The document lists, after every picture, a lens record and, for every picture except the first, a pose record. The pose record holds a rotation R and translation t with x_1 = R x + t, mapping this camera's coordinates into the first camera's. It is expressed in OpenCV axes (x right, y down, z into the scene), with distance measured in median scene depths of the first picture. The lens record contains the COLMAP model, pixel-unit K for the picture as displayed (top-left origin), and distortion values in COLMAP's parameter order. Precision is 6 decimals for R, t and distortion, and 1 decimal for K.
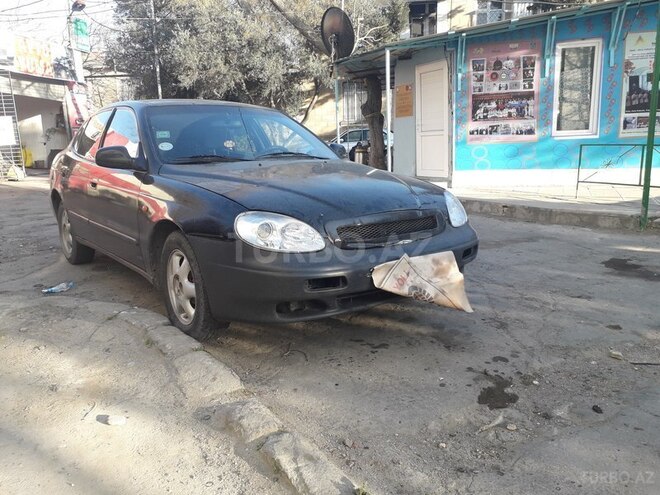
lens RADIAL K [[524.6, 0, 330.5], [0, 524.6, 245.6], [0, 0, 1]] dist [0.032440, -0.030404]
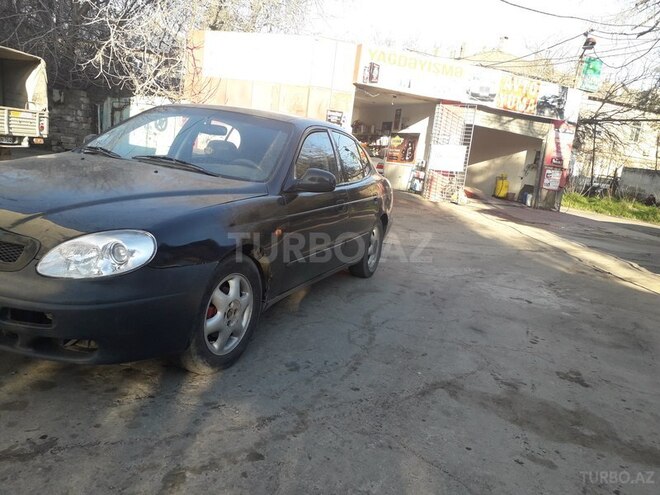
lens RADIAL K [[524.6, 0, 329.9], [0, 524.6, 248.8], [0, 0, 1]] dist [0.032440, -0.030404]
pose [[0.514599, 0.244092, -0.821953, 0.167986], [-0.307011, 0.947519, 0.089171, -0.041374], [0.800582, 0.206461, 0.562532, 0.159785]]
